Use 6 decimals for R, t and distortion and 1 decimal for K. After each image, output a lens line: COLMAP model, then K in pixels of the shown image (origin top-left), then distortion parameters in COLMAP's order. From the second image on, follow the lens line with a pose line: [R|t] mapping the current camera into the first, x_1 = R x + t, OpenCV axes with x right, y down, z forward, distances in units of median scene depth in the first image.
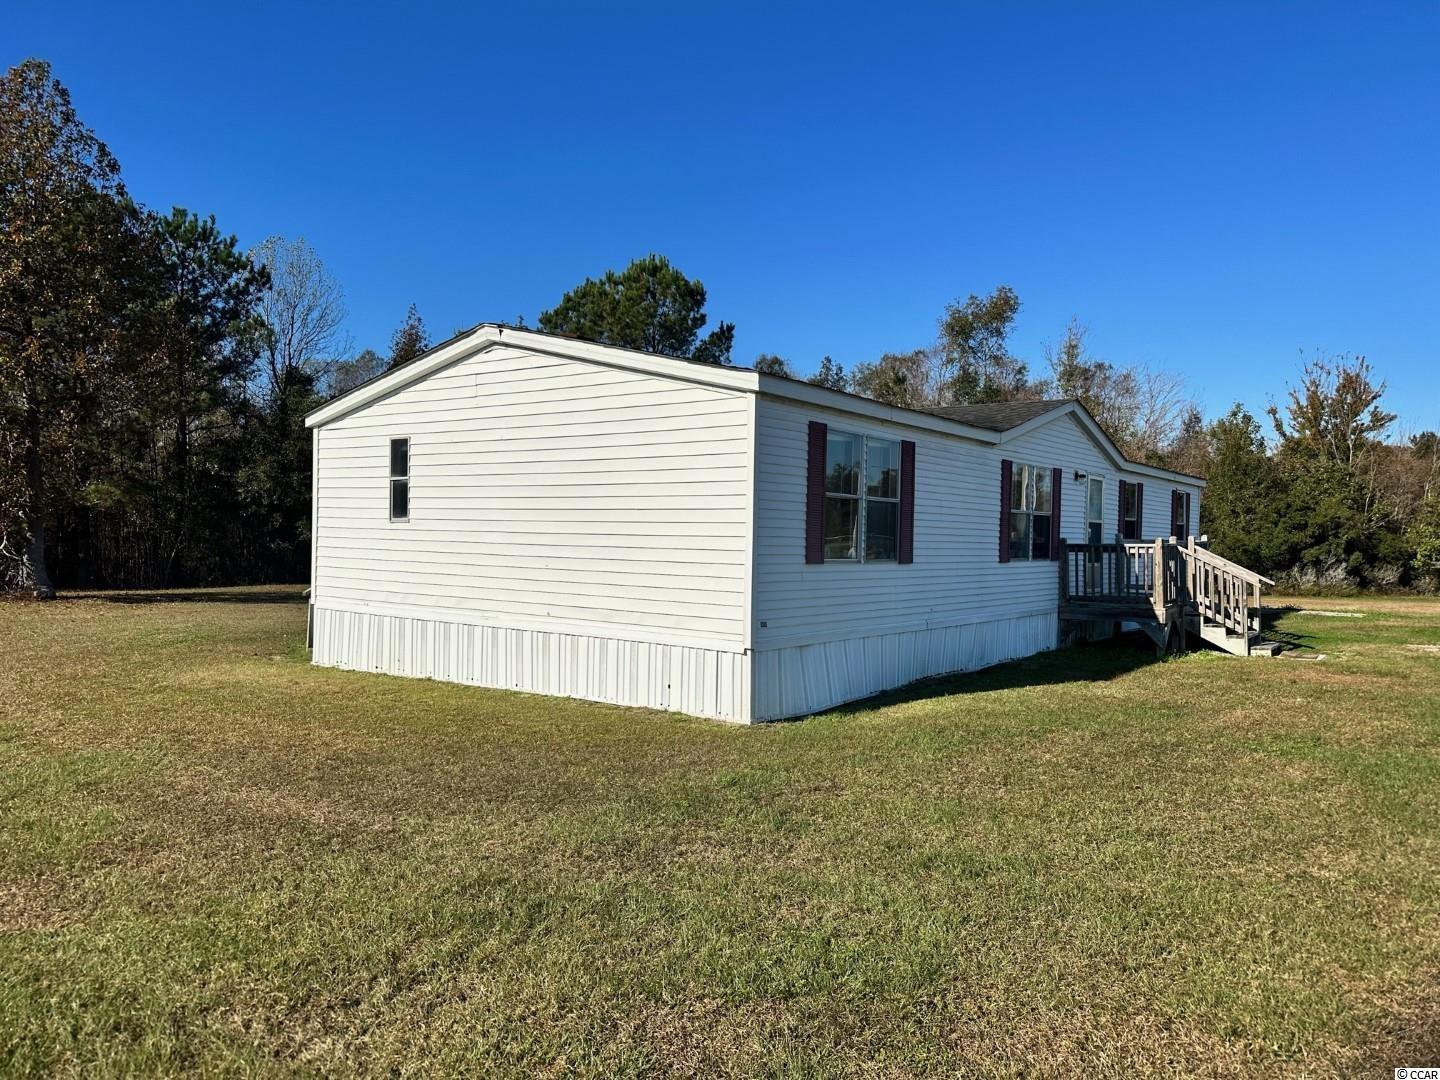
lens RADIAL K [[1016.4, 0, 721.7], [0, 1016.4, 536.9], [0, 0, 1]] dist [0.027725, -0.041517]
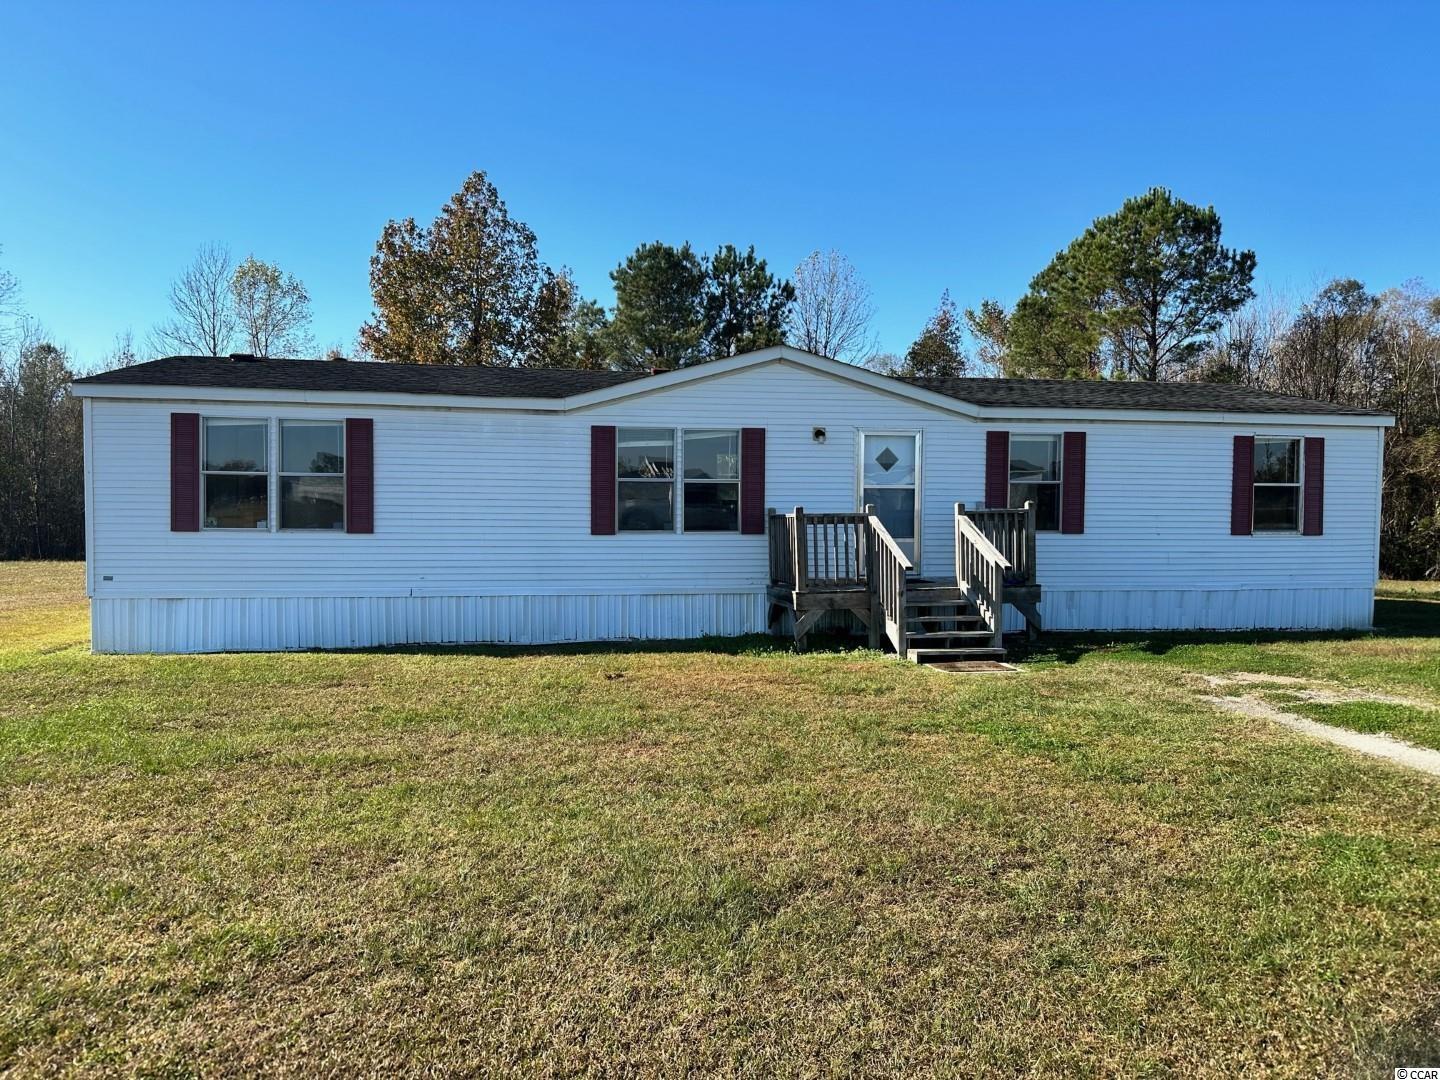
lens RADIAL K [[1016.4, 0, 719.9], [0, 1016.4, 547.9], [0, 0, 1]] dist [0.027725, -0.041517]
pose [[0.721023, 0.011490, -0.692816, 0.885588], [0.007924, 0.999660, 0.024825, 0.013382], [0.692865, -0.023389, 0.720687, 0.363972]]
